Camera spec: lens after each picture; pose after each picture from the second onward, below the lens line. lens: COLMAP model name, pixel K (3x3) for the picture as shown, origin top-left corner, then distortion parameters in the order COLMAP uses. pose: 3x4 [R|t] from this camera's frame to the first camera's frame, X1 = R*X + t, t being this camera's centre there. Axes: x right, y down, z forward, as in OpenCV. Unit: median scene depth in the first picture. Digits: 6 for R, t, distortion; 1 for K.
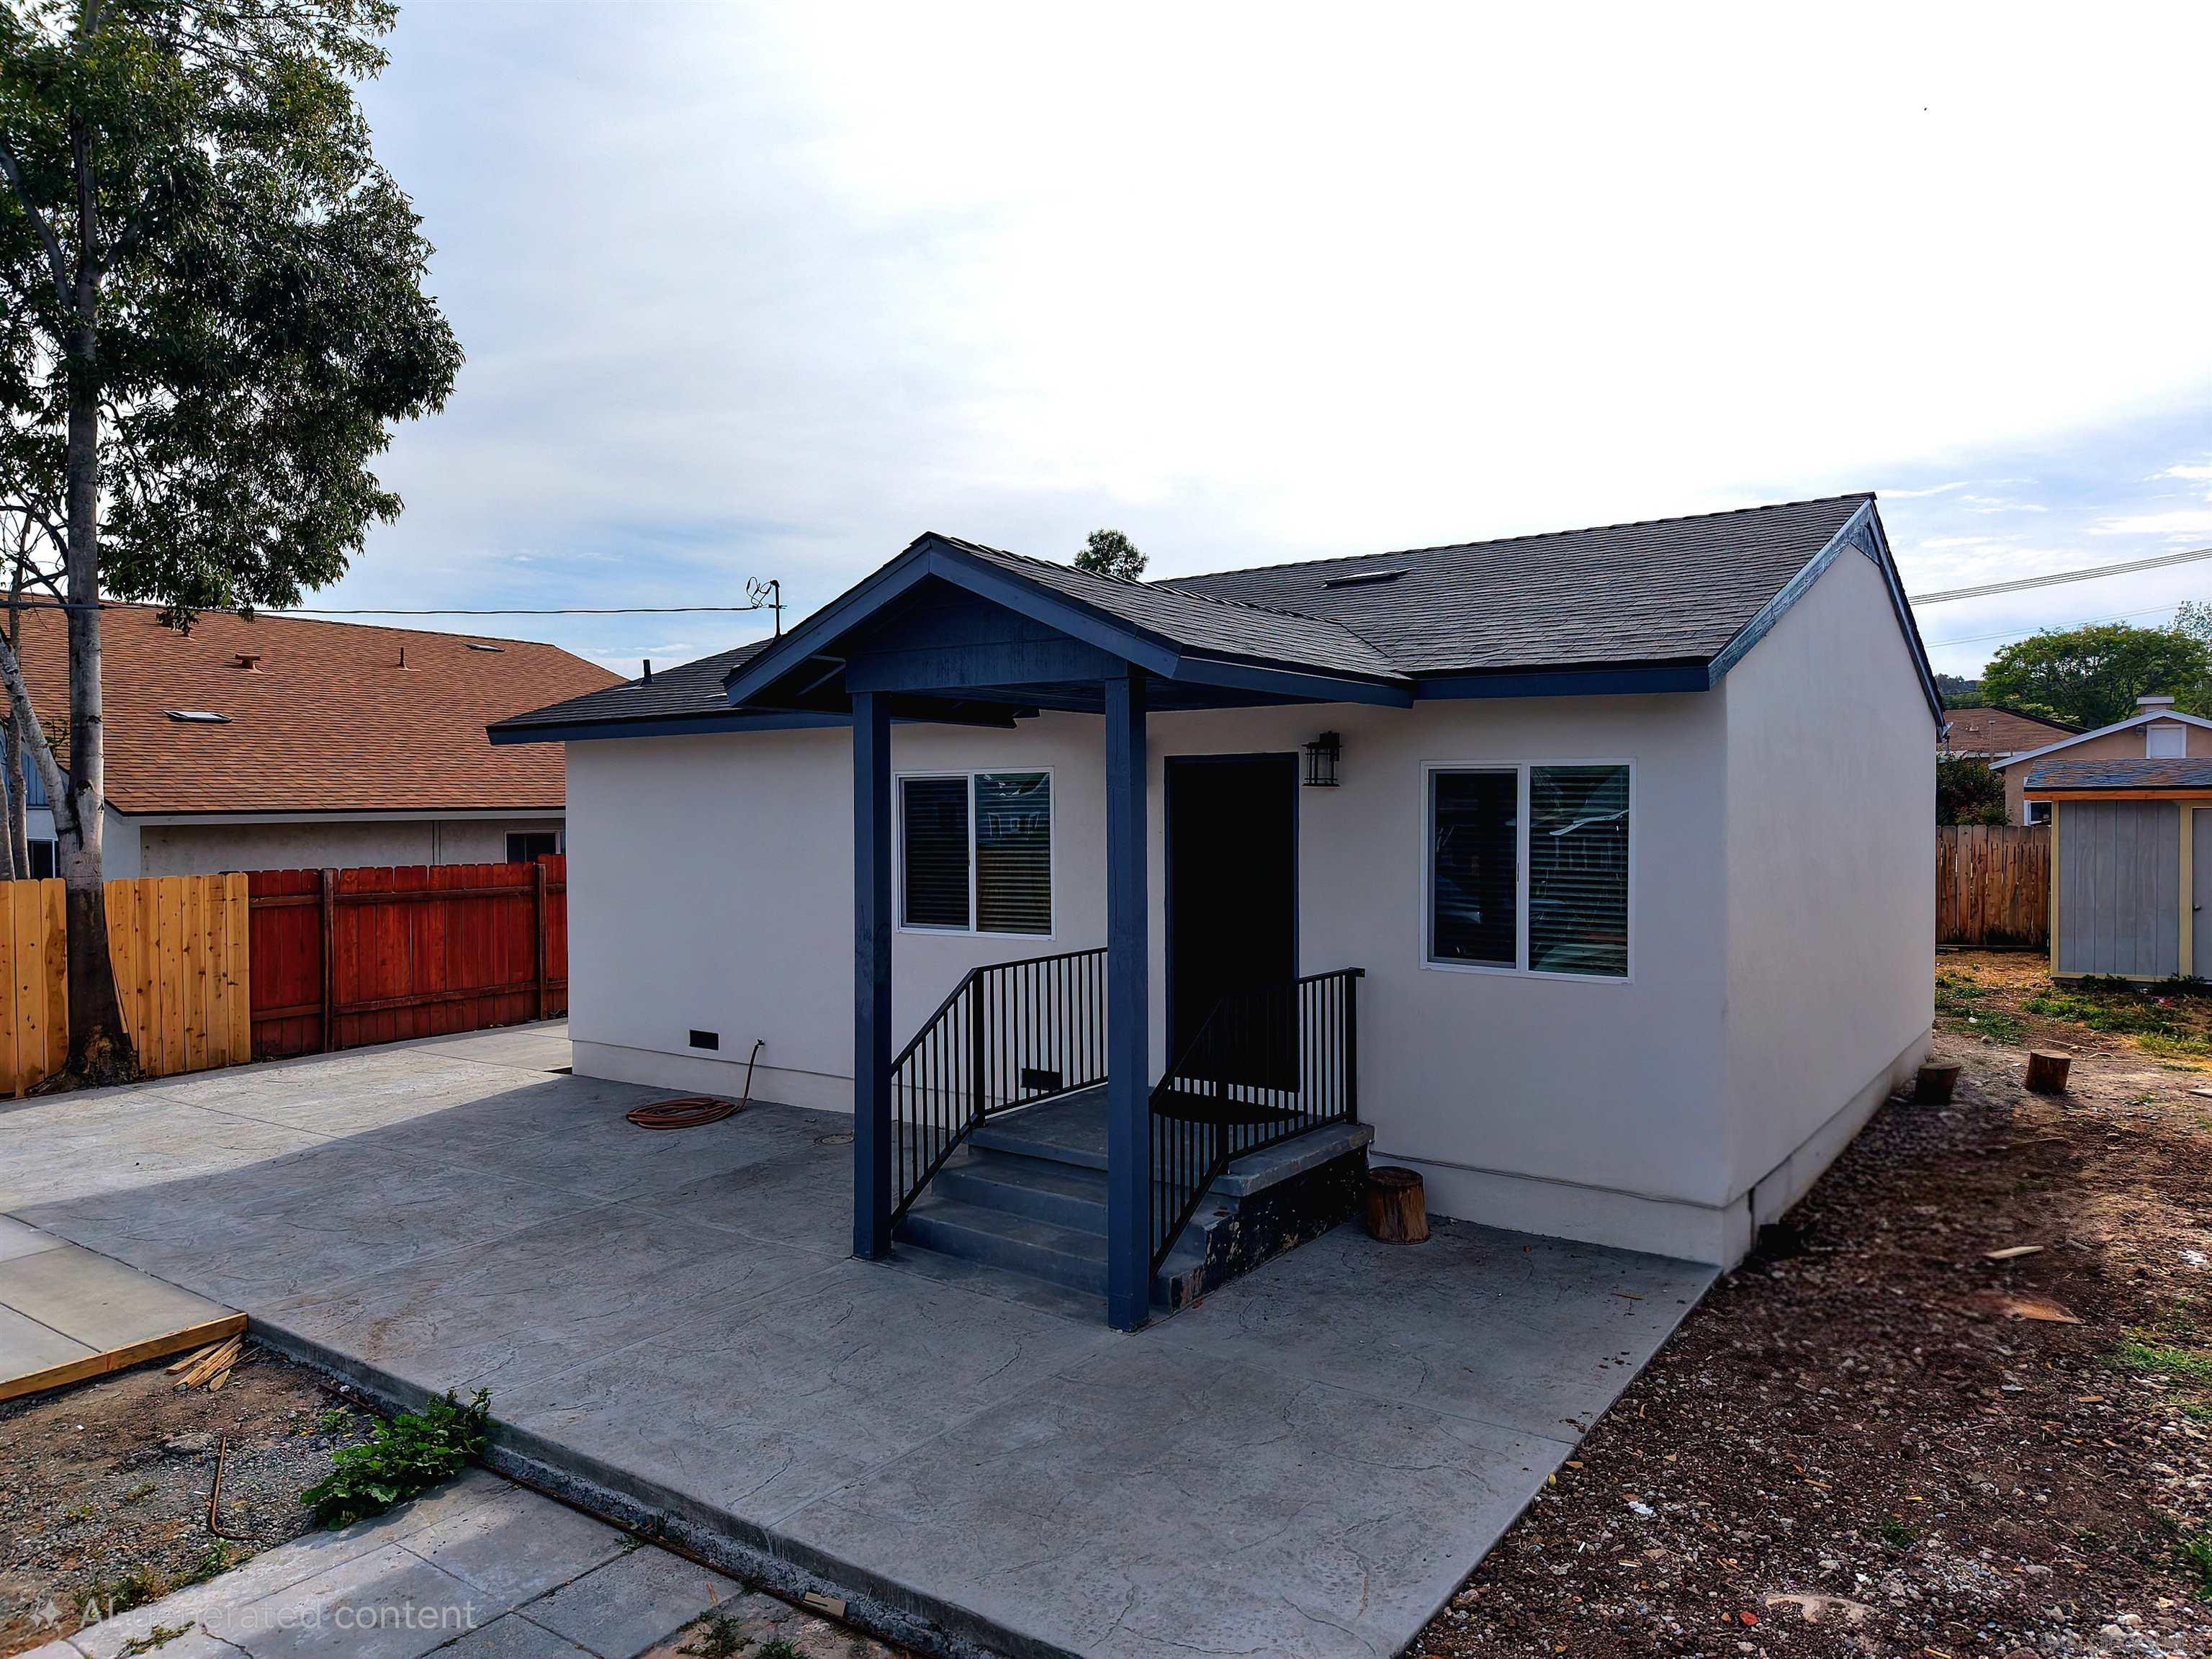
lens RADIAL K [[1459.2, 0, 1106.0], [0, 1459.2, 829.5], [0, 0, 1]] dist [0.032977, -0.032851]
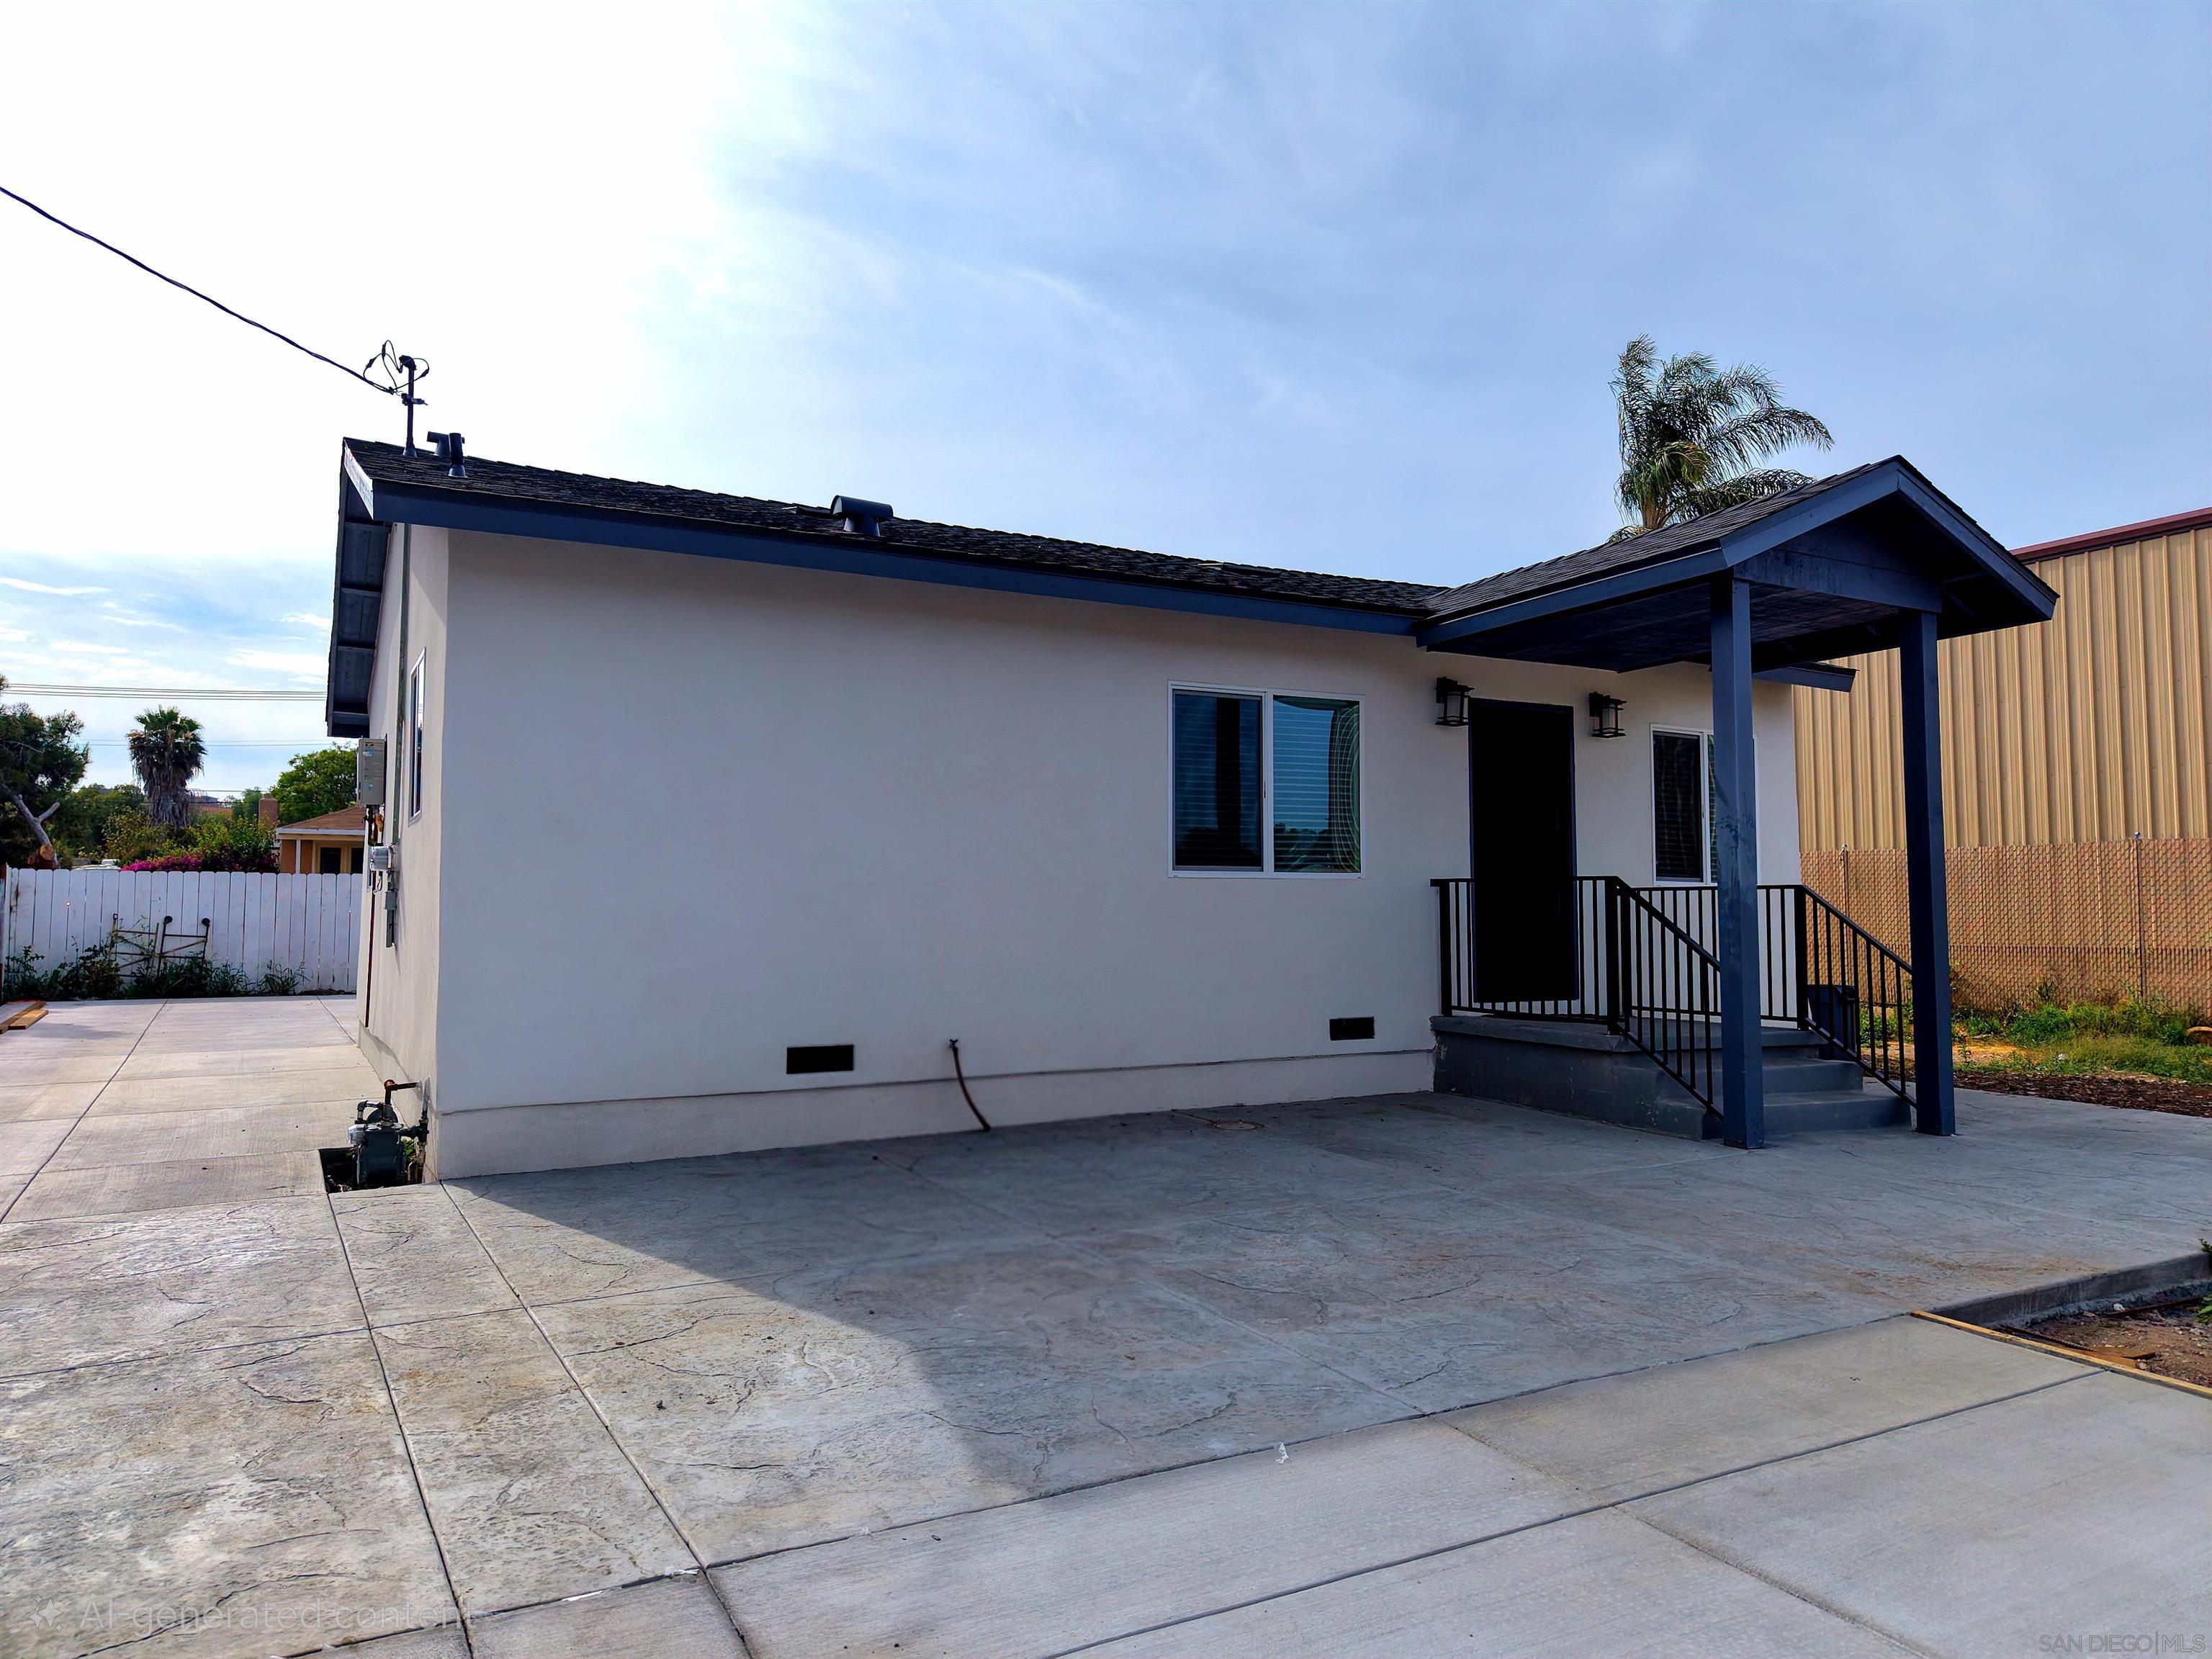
lens RADIAL K [[1461.9, 0, 1106.0], [0, 1461.9, 829.5], [0, 0, 1]] dist [0.002895, -0.000955]
pose [[0.438351, 0.057723, 0.896949, -1.250791], [0.012830, 0.997432, -0.070460, 0.142758], [-0.898712, 0.042394, 0.436484, 0.955323]]
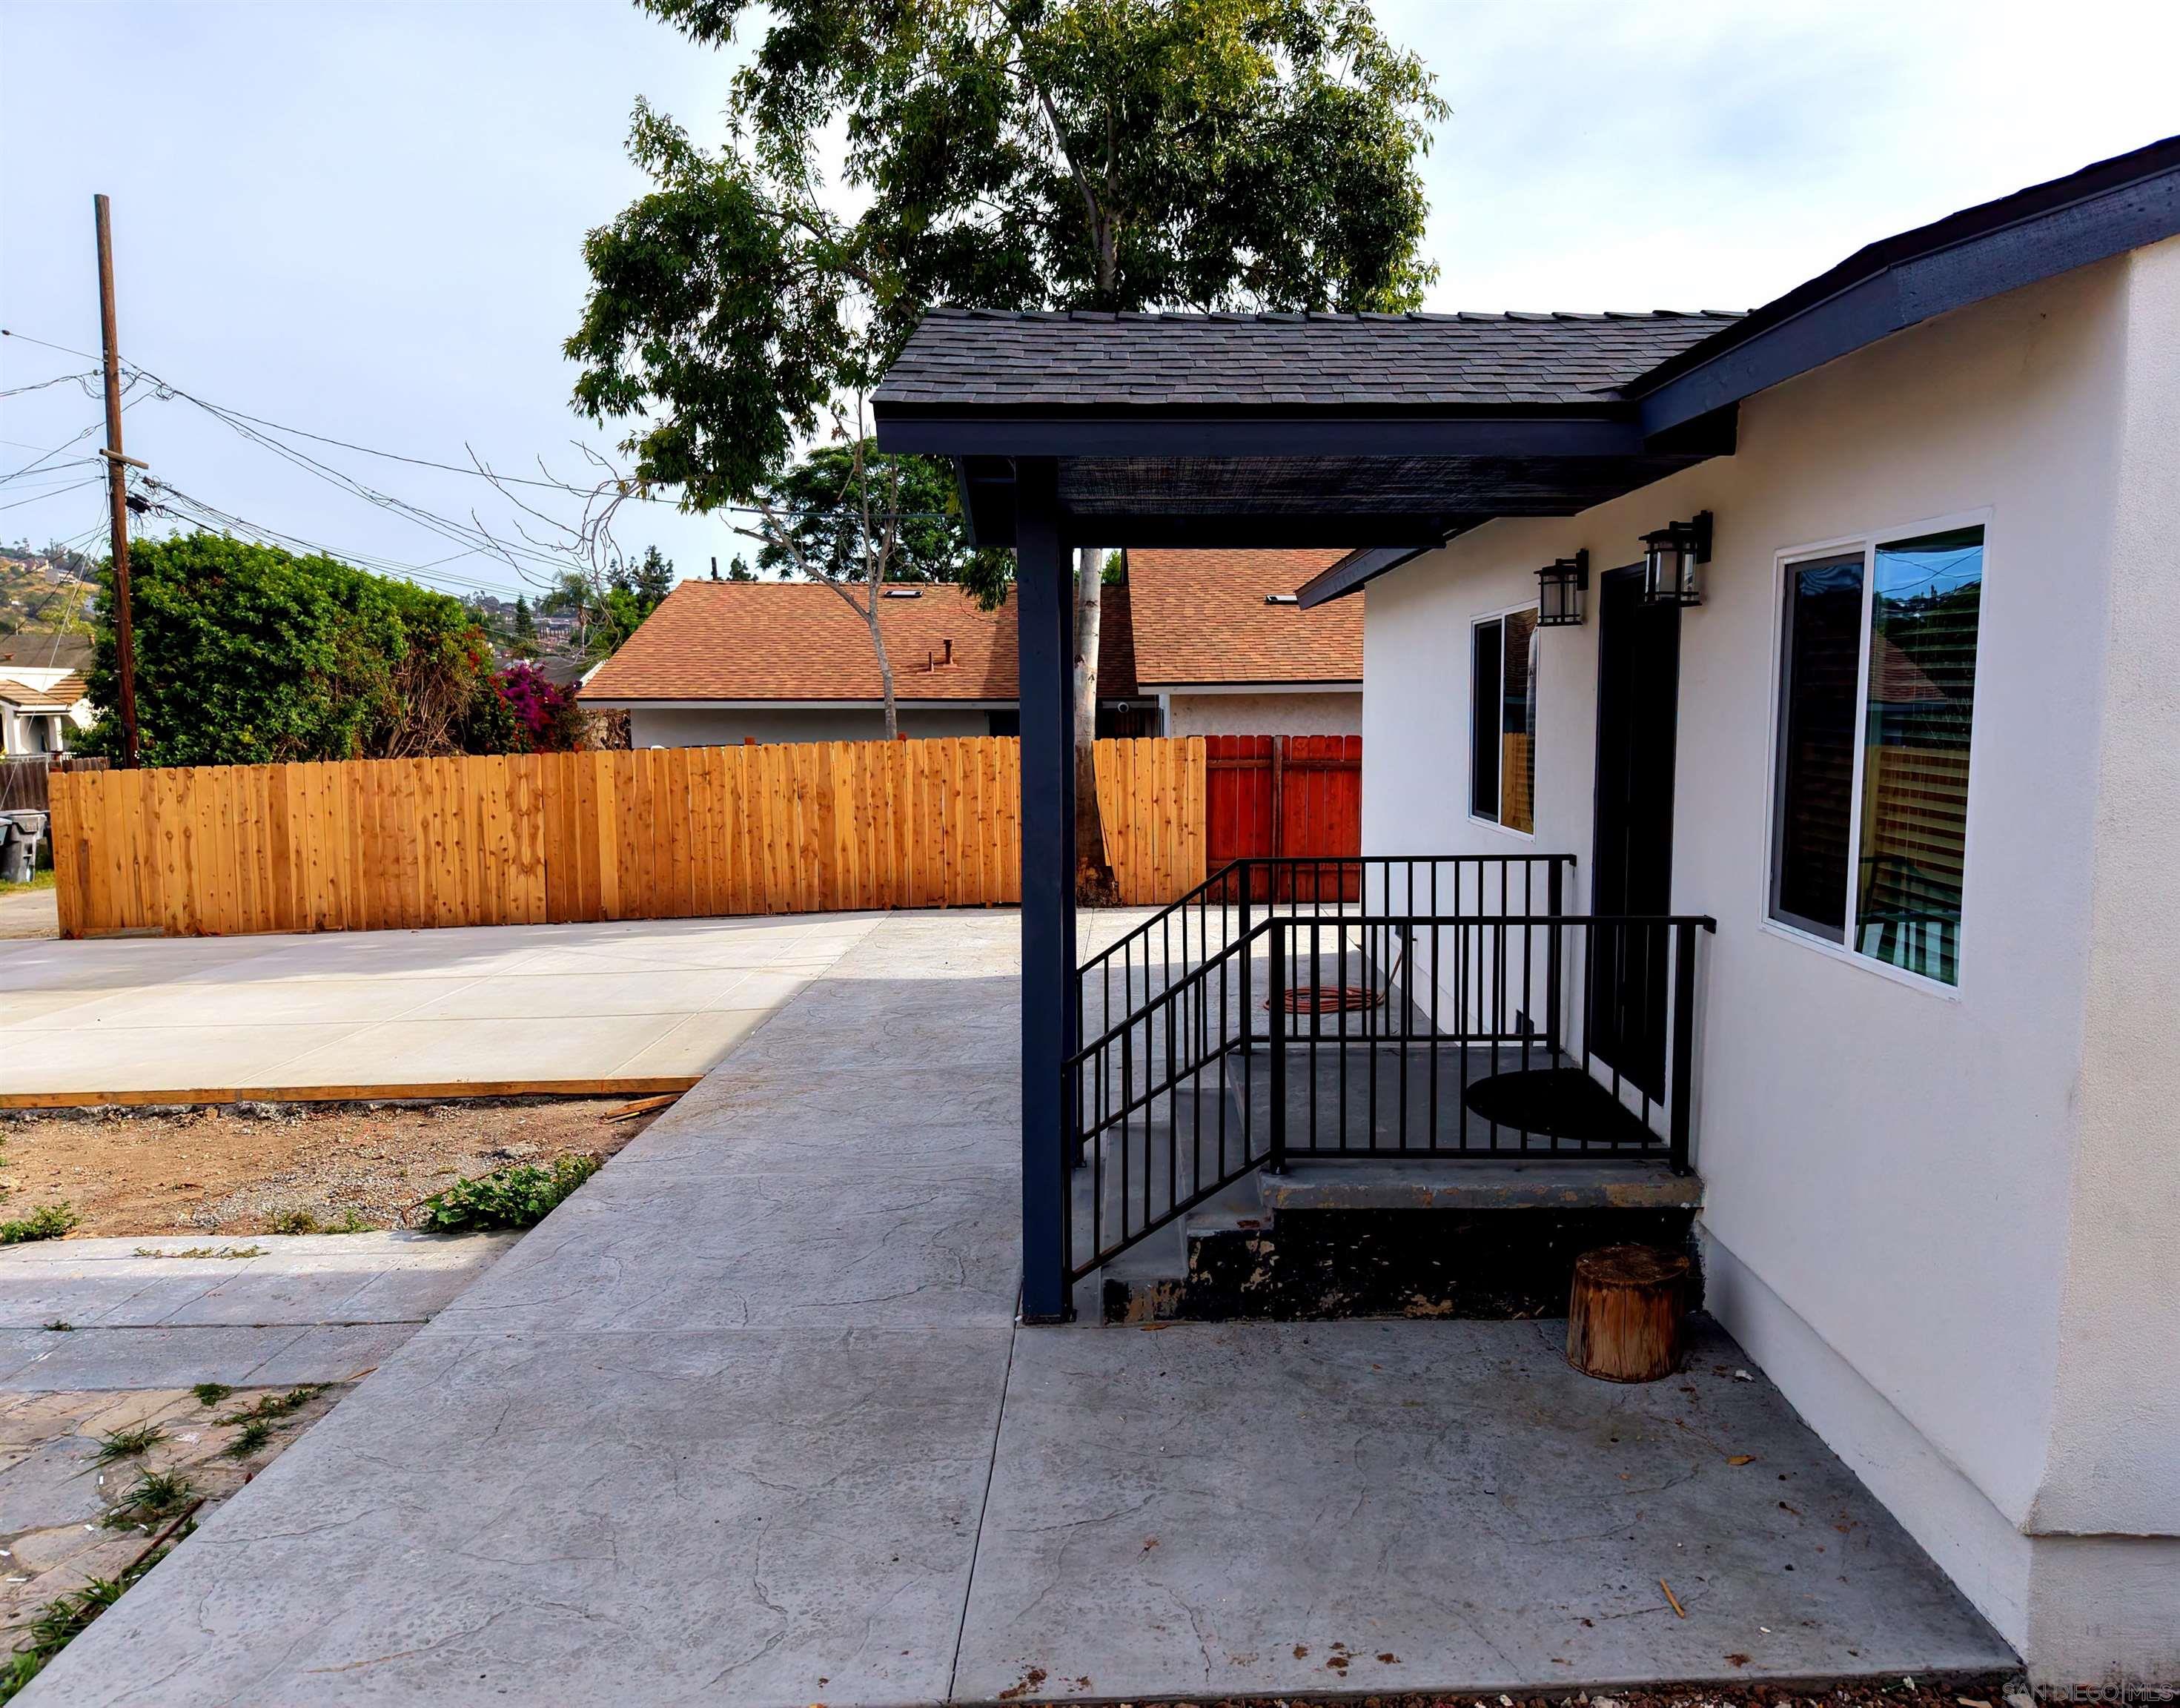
lens RADIAL K [[1512.1, 0, 1147.4], [0, 1512.1, 853.4], [0, 0, 1]] dist [0.034334, -0.039531]
pose [[0.594956, 0.084148, -0.799341, 0.590068], [-0.012531, 0.995355, 0.095456, 0.016092], [0.803660, -0.046776, 0.593247, 0.514125]]
